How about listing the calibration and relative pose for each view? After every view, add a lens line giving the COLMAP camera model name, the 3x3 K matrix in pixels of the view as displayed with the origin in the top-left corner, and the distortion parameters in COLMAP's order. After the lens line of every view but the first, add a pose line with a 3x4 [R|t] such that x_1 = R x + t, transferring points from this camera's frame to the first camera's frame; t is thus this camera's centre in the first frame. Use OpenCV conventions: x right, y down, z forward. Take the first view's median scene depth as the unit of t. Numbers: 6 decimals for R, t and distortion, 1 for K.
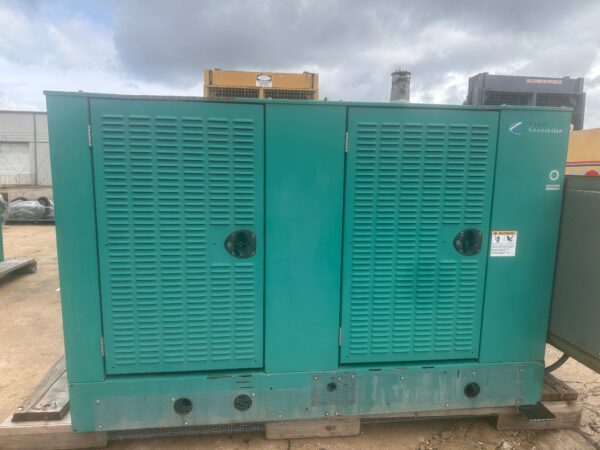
lens RADIAL K [[440.9, 0, 300.0], [0, 440.9, 225.0], [0, 0, 1]] dist [0.000065, -0.004473]
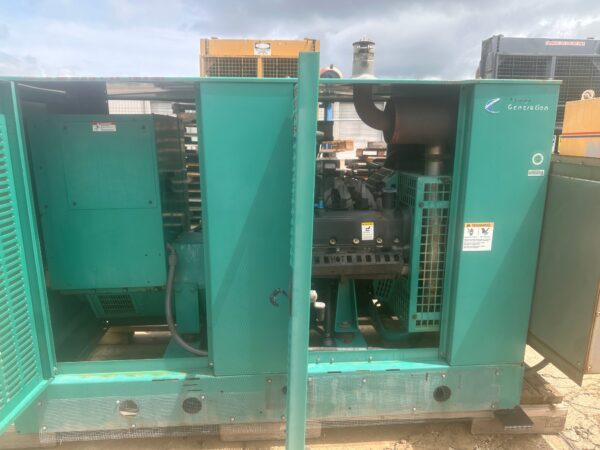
lens RADIAL K [[440.9, 0, 300.0], [0, 440.9, 225.0], [0, 0, 1]] dist [0.000065, -0.004473]
pose [[0.998973, -0.003248, -0.045184, 0.140460], [0.006363, 0.997599, 0.068967, -0.044500], [0.044851, -0.069184, 0.996595, 0.094785]]
